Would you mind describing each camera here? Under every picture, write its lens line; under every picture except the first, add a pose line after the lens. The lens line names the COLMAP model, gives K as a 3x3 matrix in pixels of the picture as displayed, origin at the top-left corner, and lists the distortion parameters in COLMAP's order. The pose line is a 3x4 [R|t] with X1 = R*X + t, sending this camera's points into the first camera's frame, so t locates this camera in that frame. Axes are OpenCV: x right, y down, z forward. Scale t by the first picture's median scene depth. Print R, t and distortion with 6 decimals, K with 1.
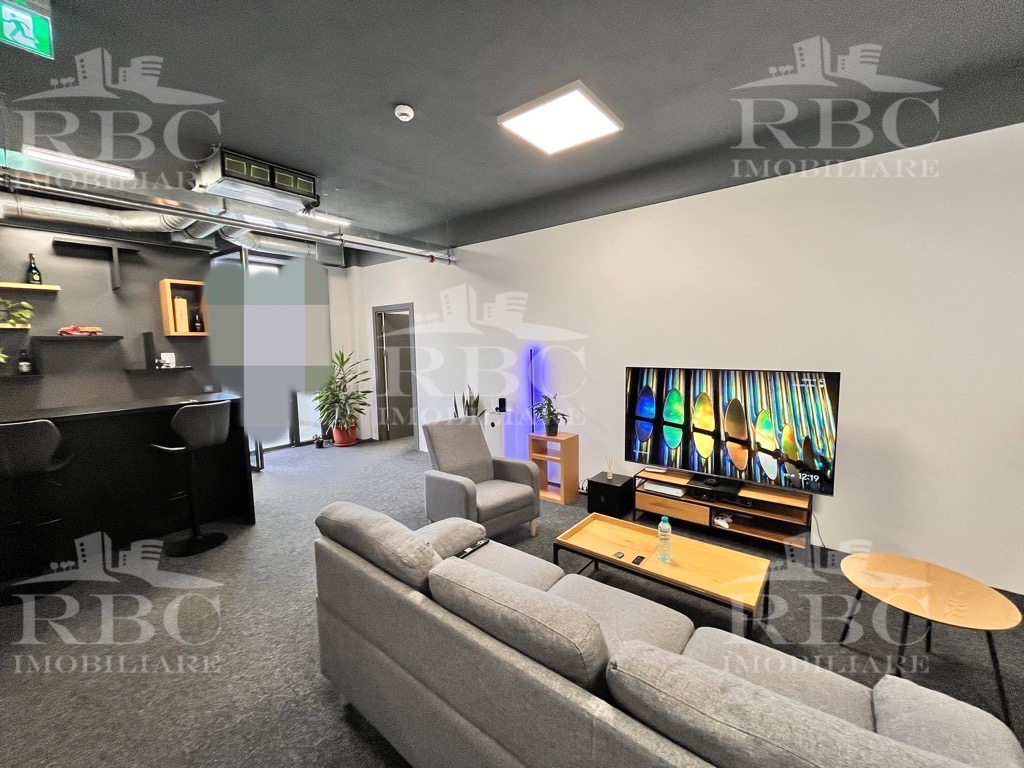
lens RADIAL K [[405.9, 0, 509.0], [0, 405.9, 379.1], [0, 0, 1]] dist [0.000150, -0.000175]
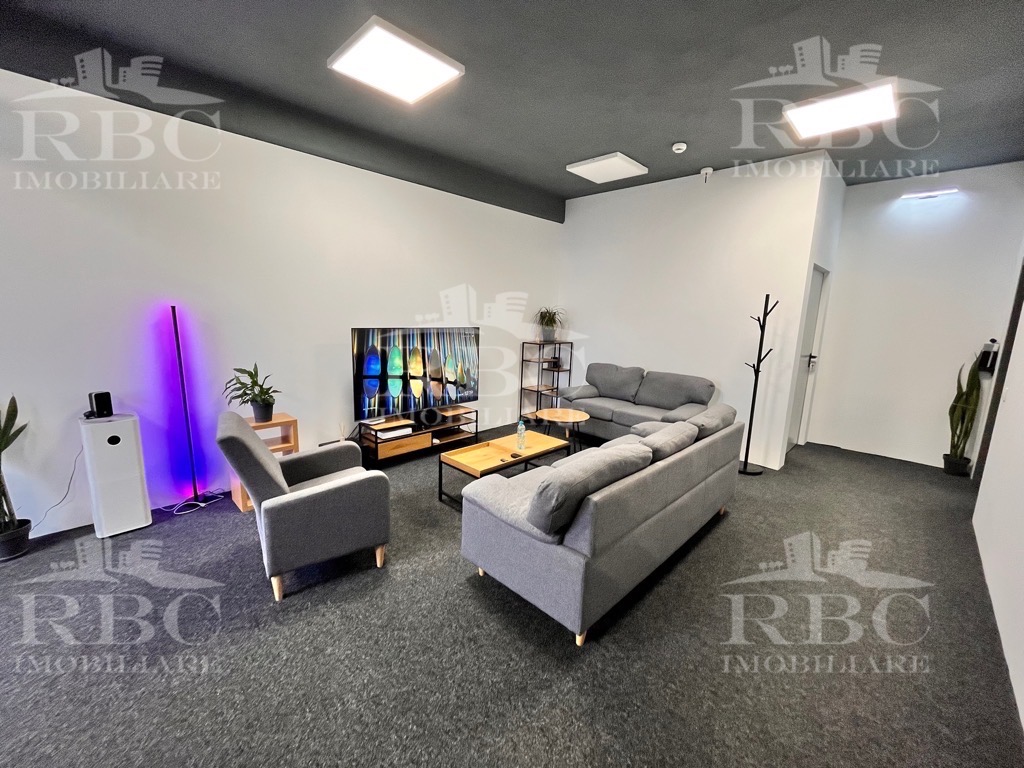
lens RADIAL K [[405.9, 0, 517.0], [0, 405.9, 381.0], [0, 0, 1]] dist [0.000150, -0.000175]
pose [[0.098850, -0.147221, 0.984152, -0.748762], [0.055486, 0.988272, 0.142264, -0.023478], [-0.993554, 0.040544, 0.105860, 0.562068]]
